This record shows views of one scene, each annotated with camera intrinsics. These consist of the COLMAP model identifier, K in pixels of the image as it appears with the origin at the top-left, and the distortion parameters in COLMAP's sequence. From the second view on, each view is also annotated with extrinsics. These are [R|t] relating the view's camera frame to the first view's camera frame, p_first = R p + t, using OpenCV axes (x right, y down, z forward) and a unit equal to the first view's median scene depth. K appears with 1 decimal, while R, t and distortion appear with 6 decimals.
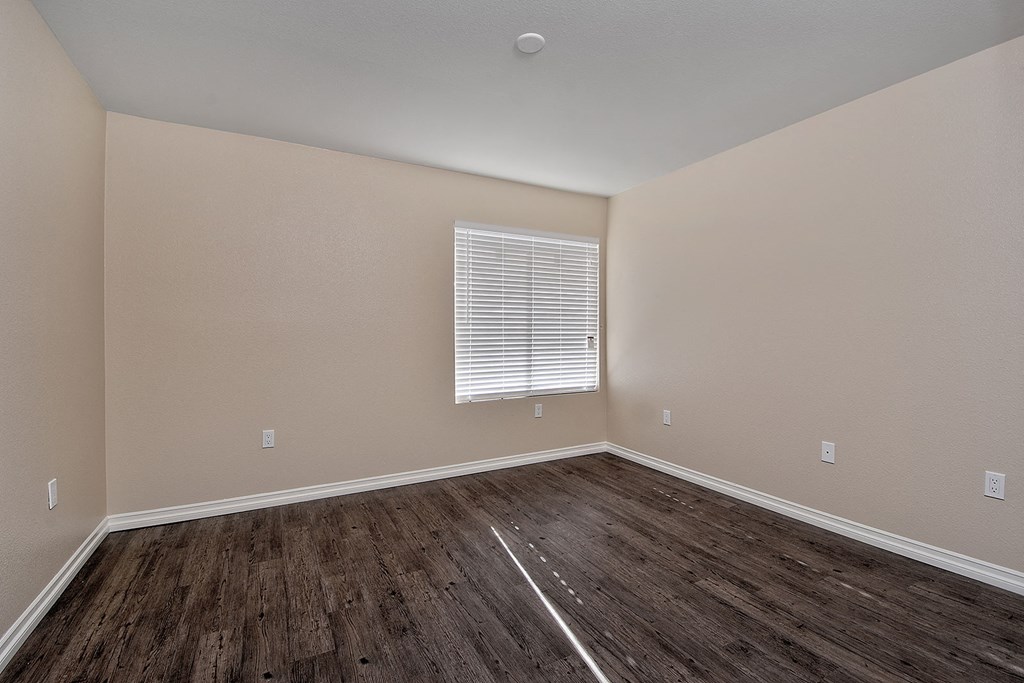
lens RADIAL K [[451.4, 0, 510.1], [0, 451.4, 339.2], [0, 0, 1]] dist [0.005469, -0.016504]
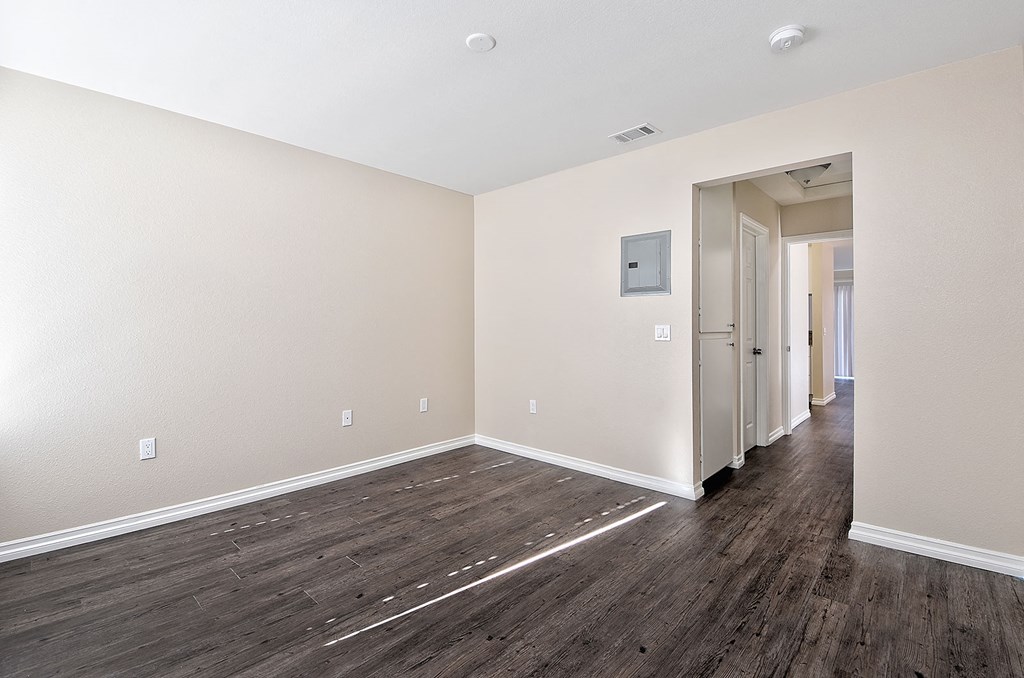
lens RADIAL K [[458.3, 0, 518.6], [0, 458.3, 321.6], [0, 0, 1]] dist [-0.009114, -0.008153]
pose [[-0.336199, 0.013912, 0.941688, -0.855258], [0.019212, 0.999784, -0.007911, -0.015037], [-0.941595, 0.015432, -0.336393, 1.133008]]
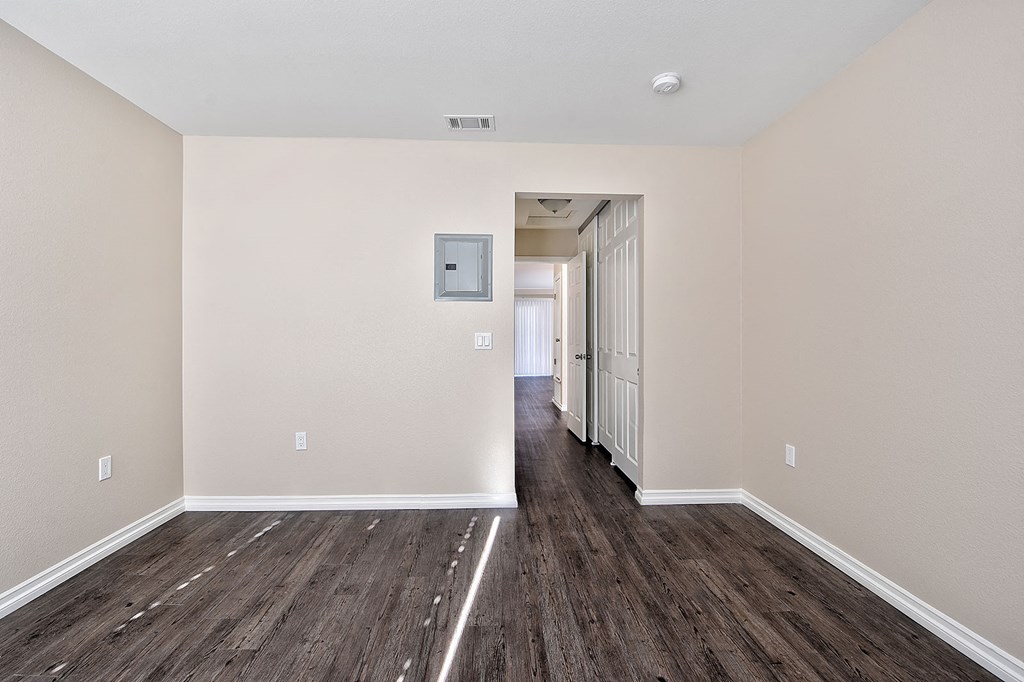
lens RADIAL K [[451.4, 0, 512.2], [0, 451.4, 330.9], [0, 0, 1]] dist [0.005469, -0.016504]
pose [[-0.902750, 0.004542, 0.430142, -0.318917], [0.008905, 0.999927, 0.008130, -0.023002], [-0.430074, 0.011170, -0.902724, 1.407463]]
